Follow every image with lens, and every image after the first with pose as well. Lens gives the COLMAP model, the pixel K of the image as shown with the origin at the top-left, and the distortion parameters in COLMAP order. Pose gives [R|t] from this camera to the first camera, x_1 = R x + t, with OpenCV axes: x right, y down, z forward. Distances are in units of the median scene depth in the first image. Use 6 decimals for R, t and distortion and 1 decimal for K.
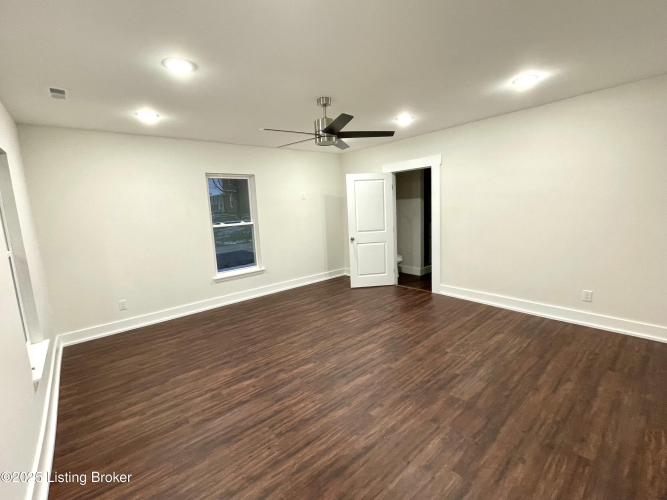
lens RADIAL K [[299.2, 0, 333.1], [0, 299.2, 247.5], [0, 0, 1]] dist [-0.001266, -0.000201]
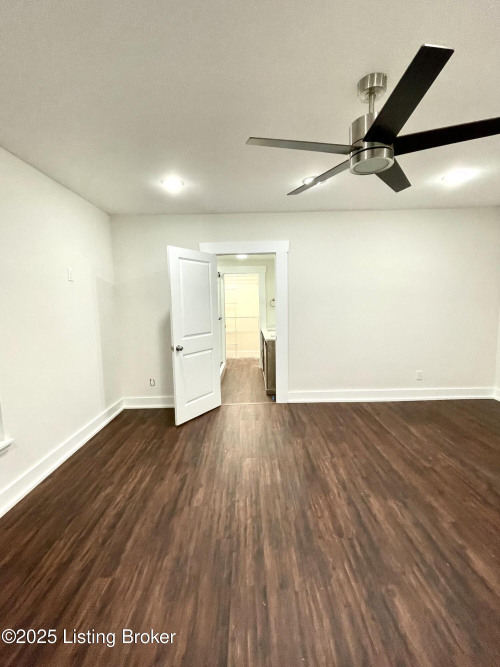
lens RADIAL K [[299.2, 0, 250.0], [0, 299.2, 333.5], [0, 0, 1]] dist [-0.001266, -0.000201]
pose [[0.638462, -0.049996, 0.768027, -0.473984], [0.099559, 0.994869, -0.018001, -0.048249], [-0.763187, 0.087957, 0.640164, 0.687505]]
